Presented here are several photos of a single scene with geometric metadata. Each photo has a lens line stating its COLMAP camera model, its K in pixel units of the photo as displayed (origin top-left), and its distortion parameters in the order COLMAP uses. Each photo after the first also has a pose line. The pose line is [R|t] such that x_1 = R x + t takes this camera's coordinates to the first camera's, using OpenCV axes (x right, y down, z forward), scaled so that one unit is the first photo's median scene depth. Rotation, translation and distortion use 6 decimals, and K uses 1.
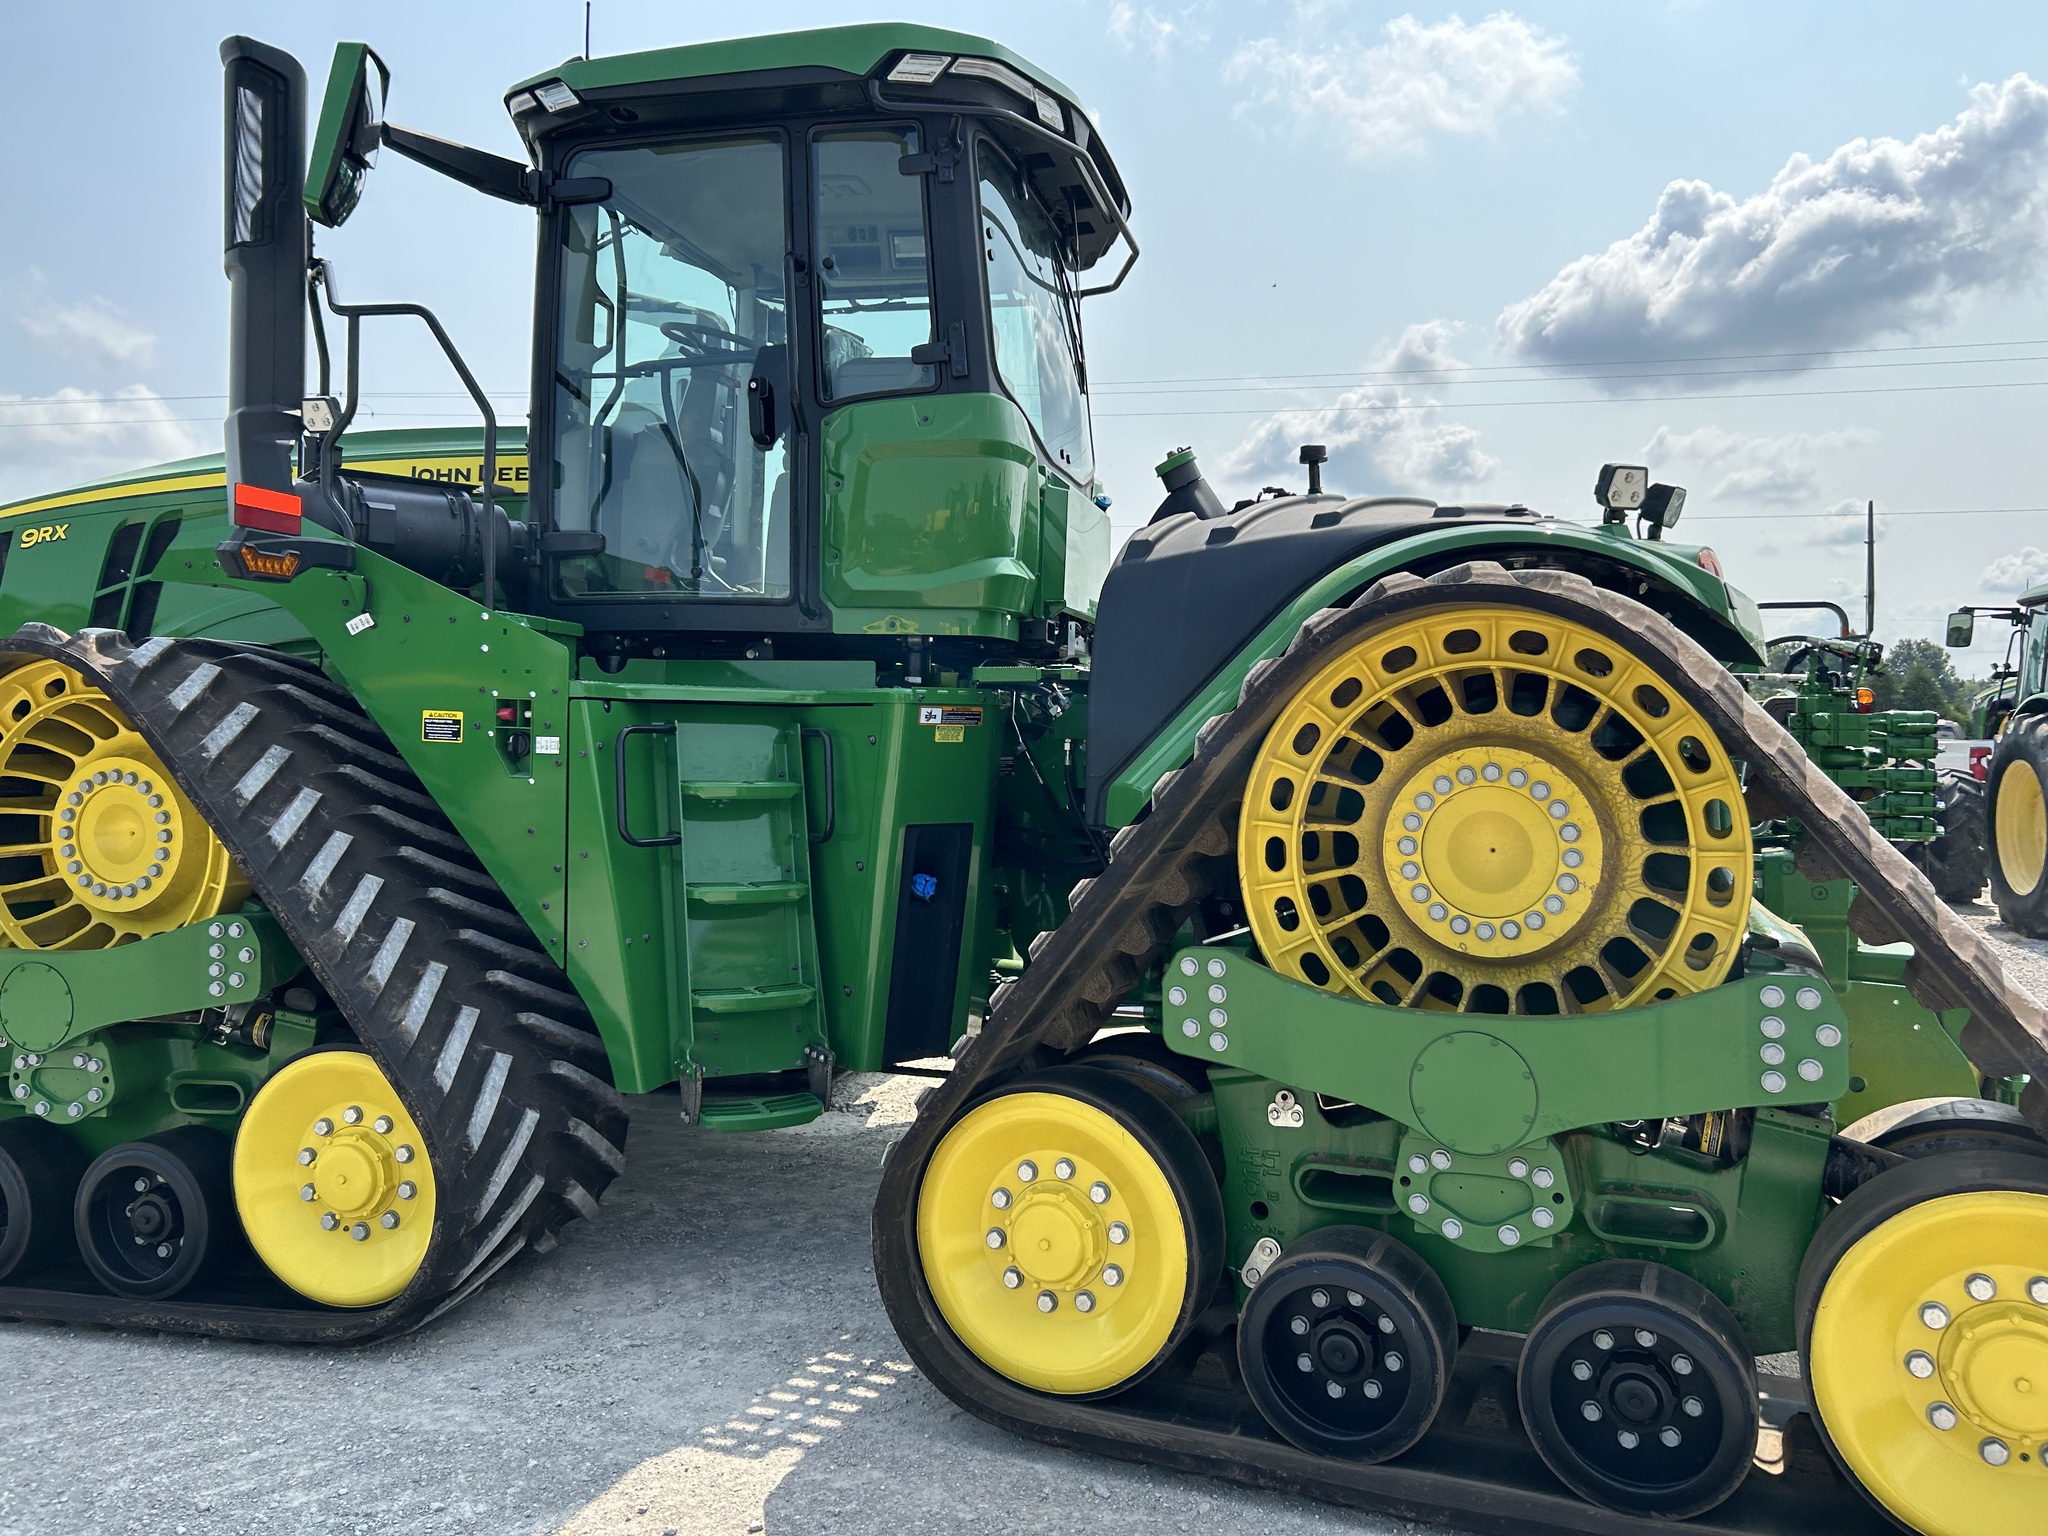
lens RADIAL K [[1535.6, 0, 1049.5], [0, 1535.6, 757.4], [0, 0, 1]] dist [0.045759, -0.049301]
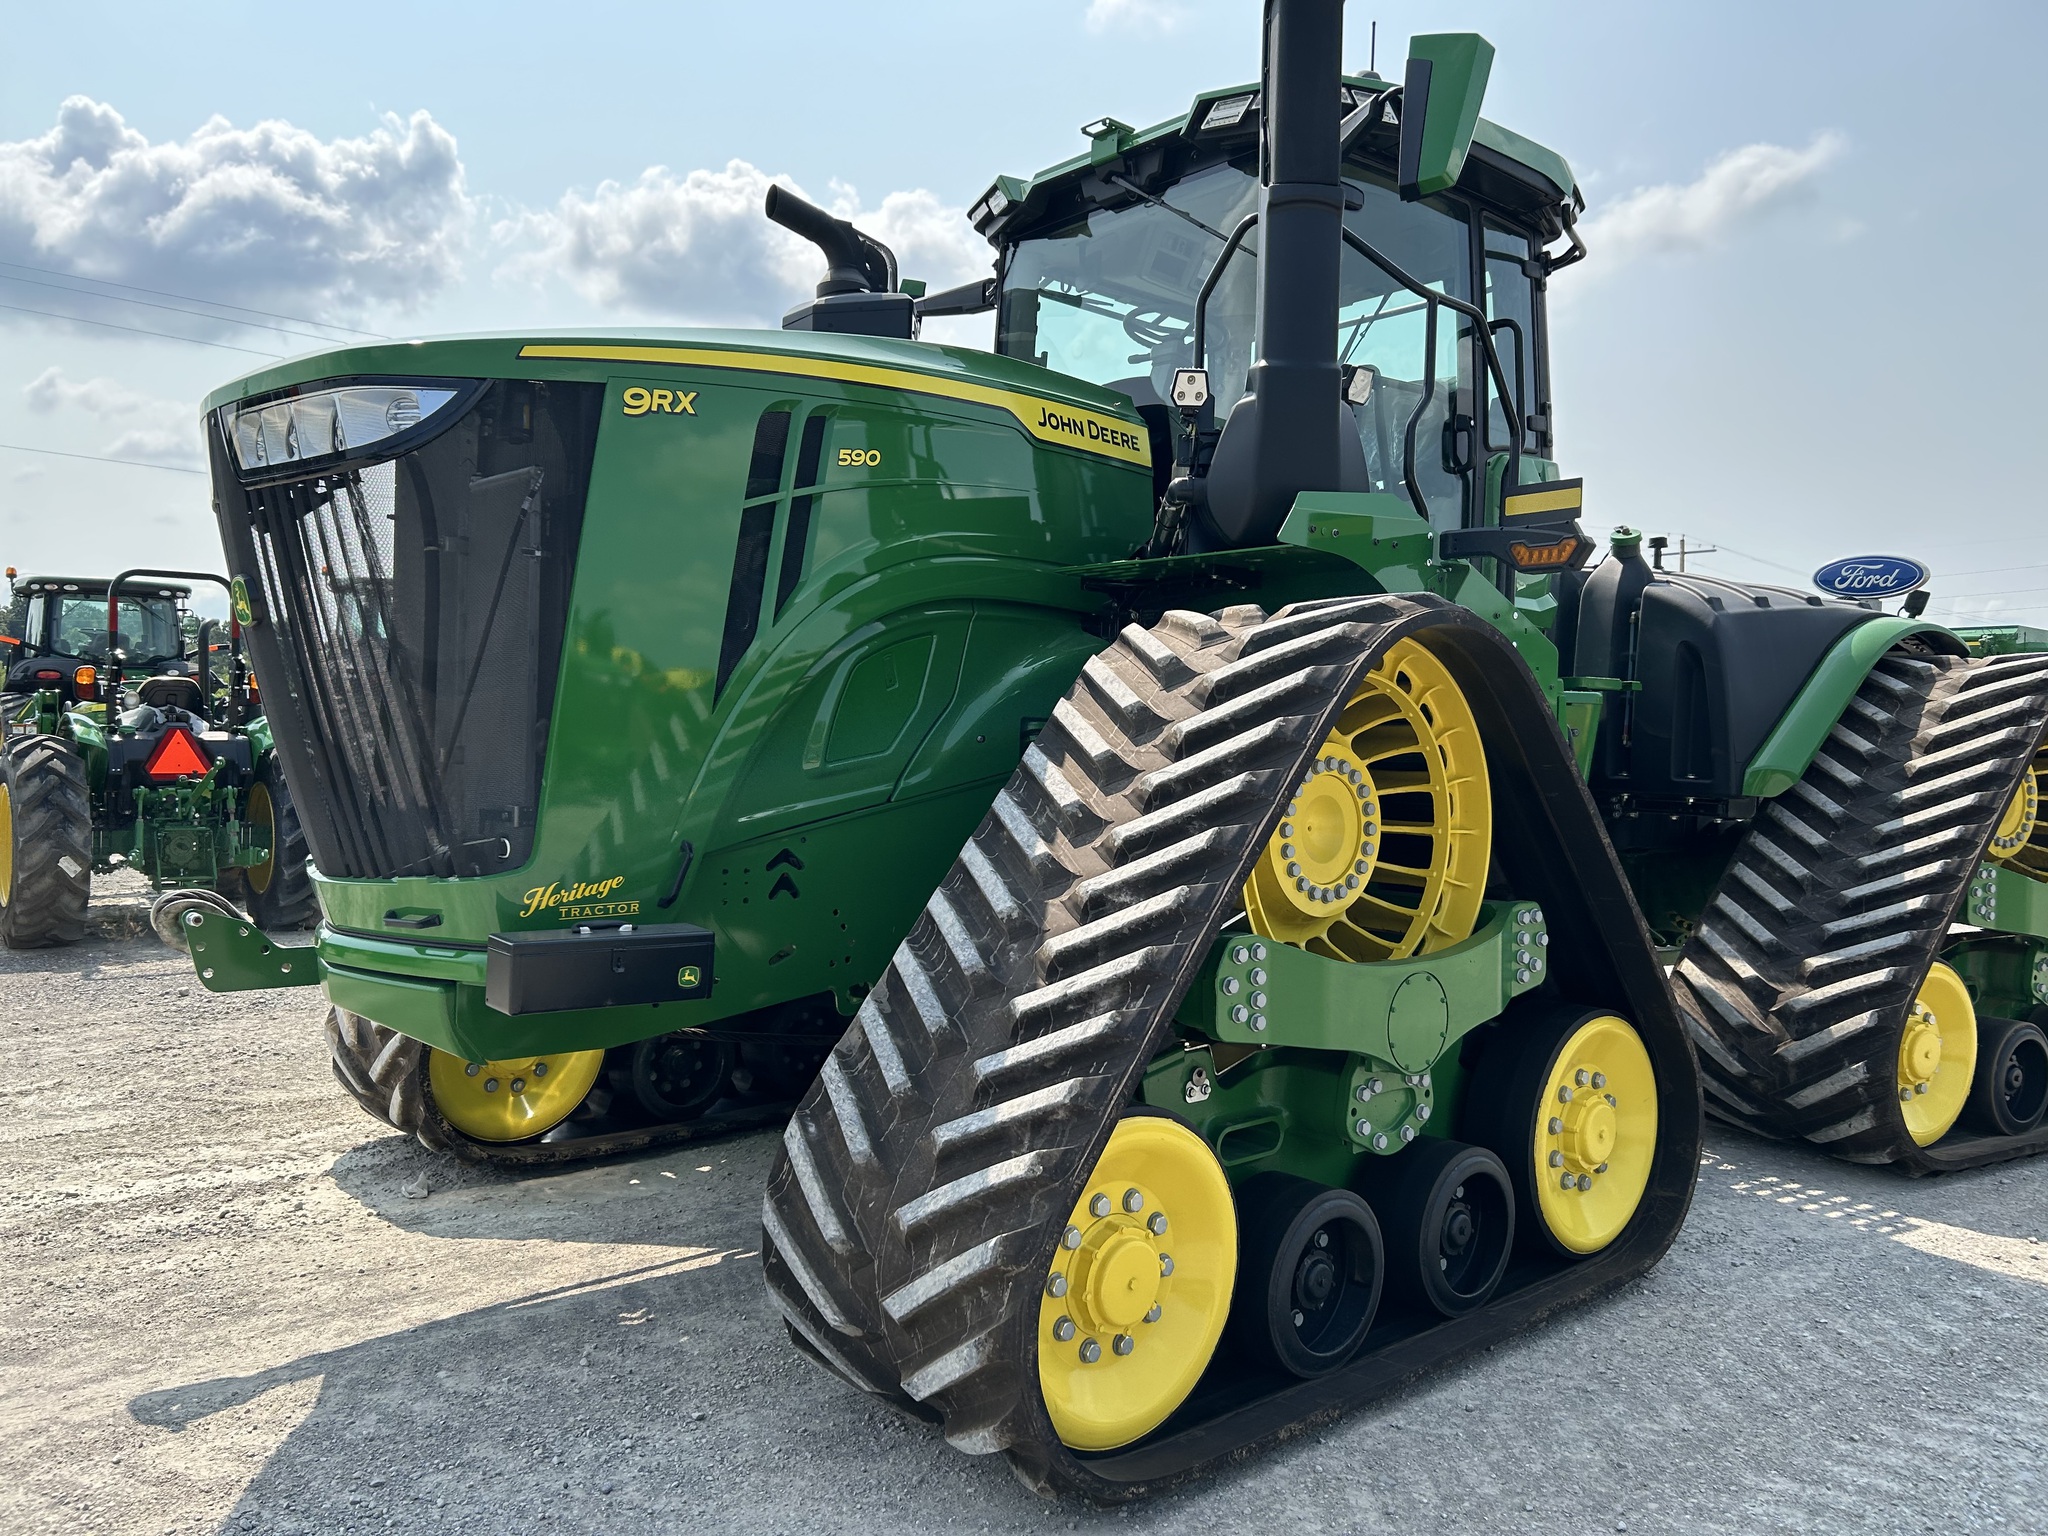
lens RADIAL K [[1535.6, 0, 1042.3], [0, 1535.6, 759.9], [0, 0, 1]] dist [0.045759, -0.049301]
pose [[0.586968, -0.001988, 0.809608, -1.491687], [-0.010799, 0.999889, 0.010285, 0.002950], [-0.809538, -0.014780, 0.586881, 0.652564]]
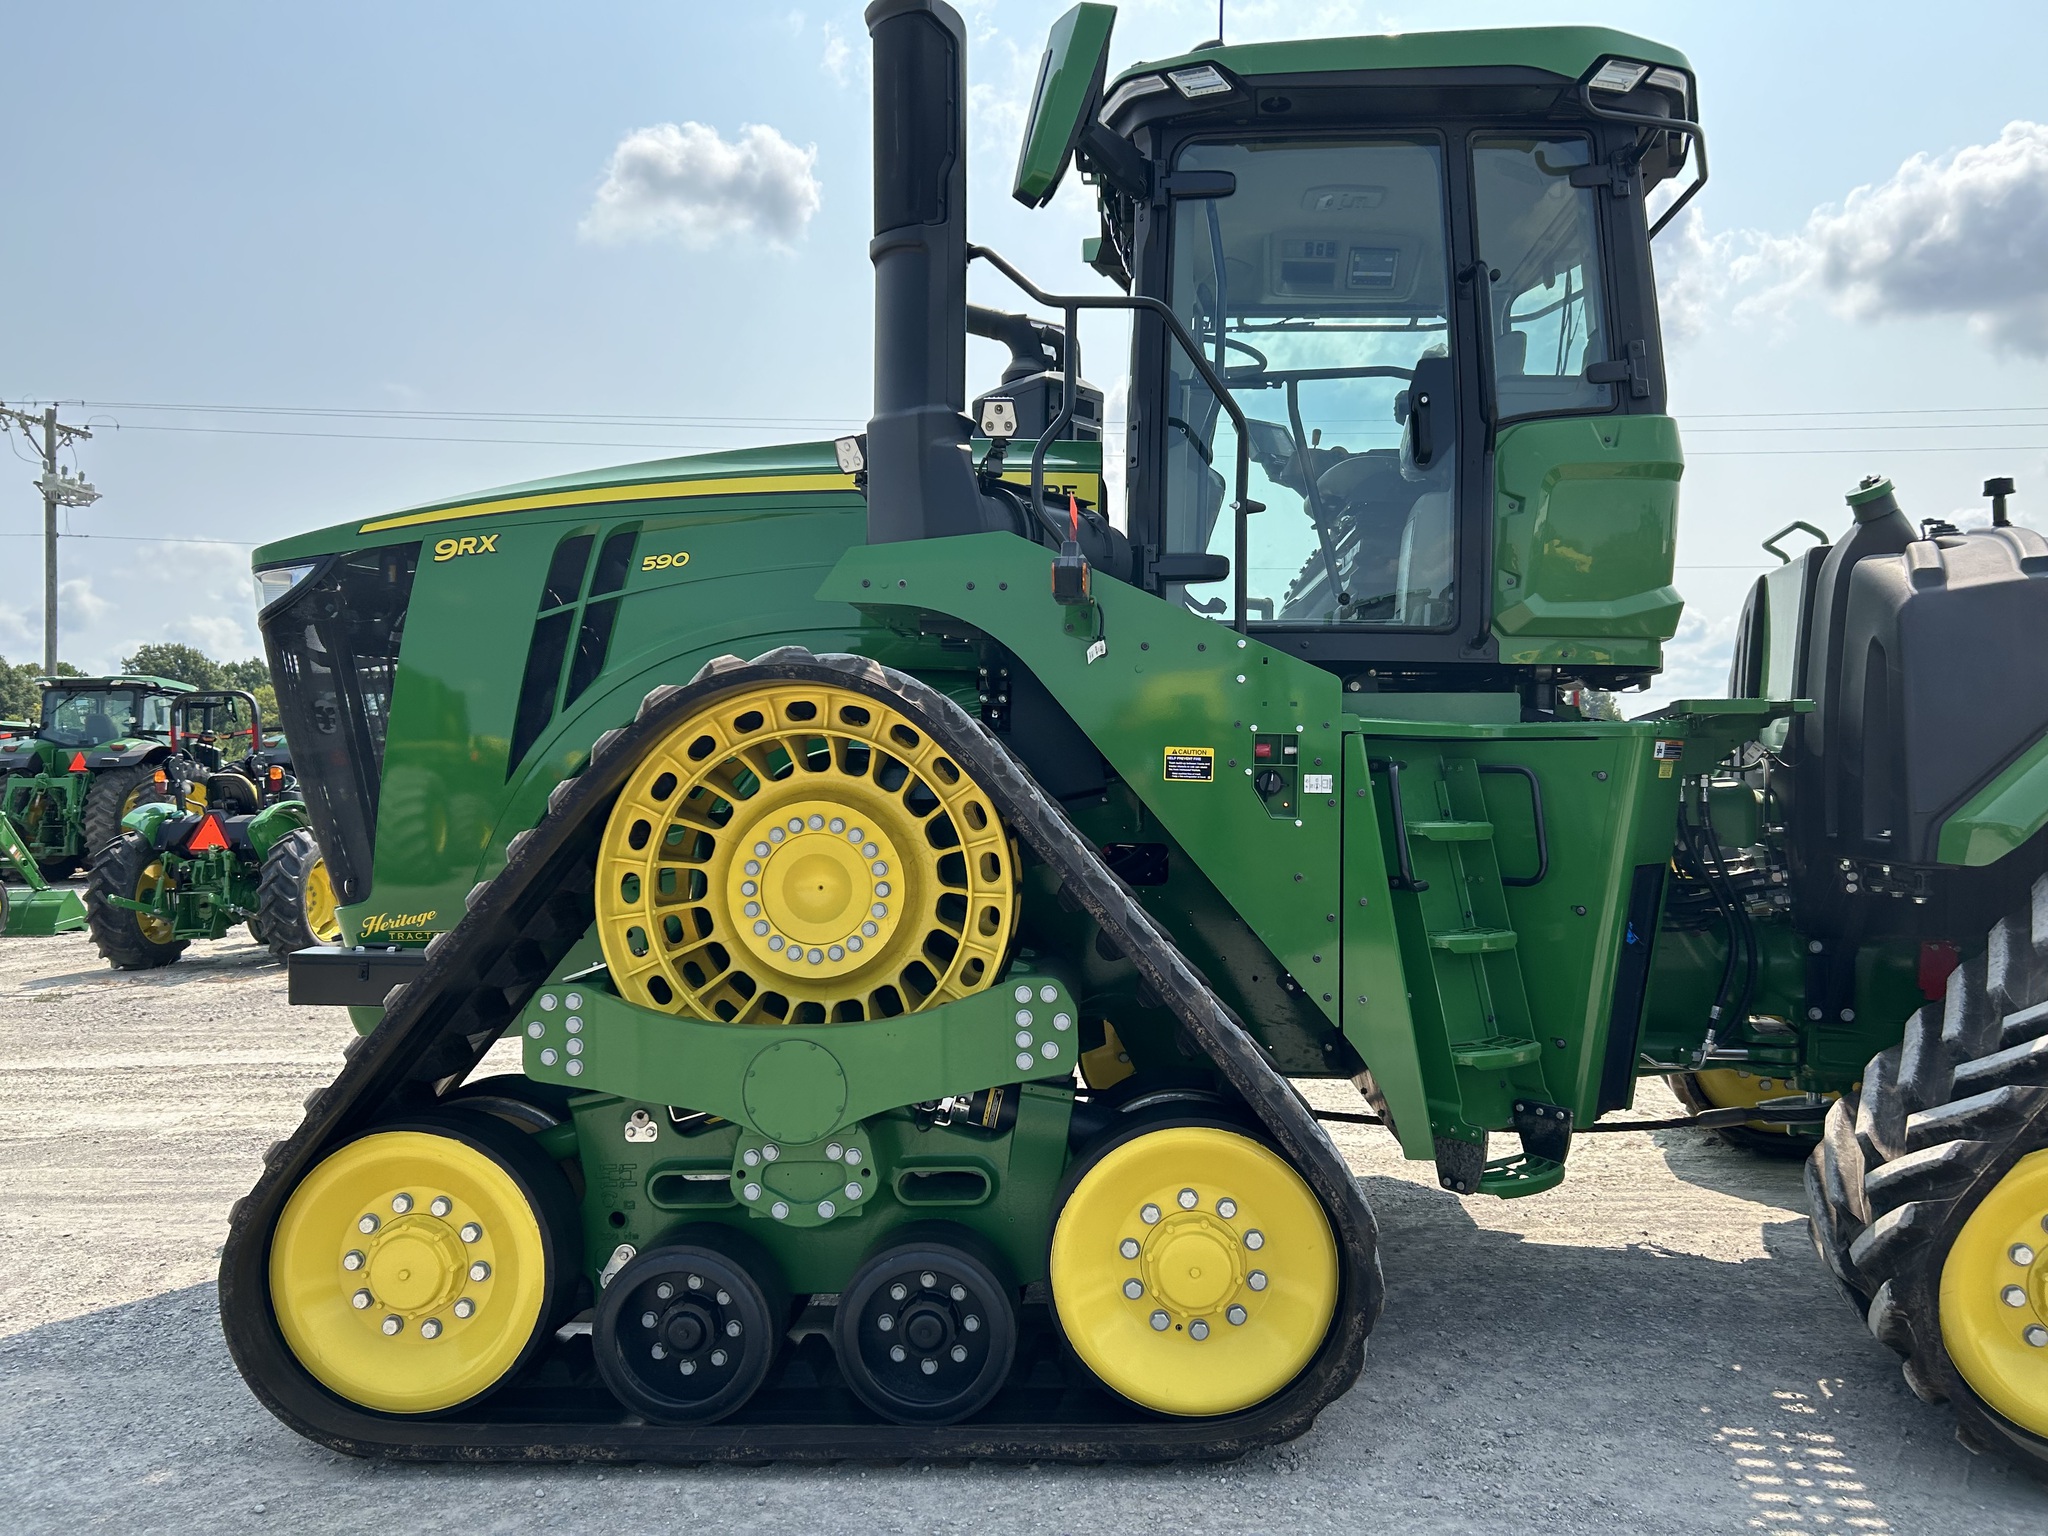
lens RADIAL K [[1535.6, 0, 1047.9], [0, 1535.6, 784.3], [0, 0, 1]] dist [0.045759, -0.049301]
pose [[0.983961, -0.006476, 0.178267, -0.662672], [0.008114, 0.999931, -0.008460, -0.001325], [-0.178199, 0.009770, 0.983946, 0.132635]]
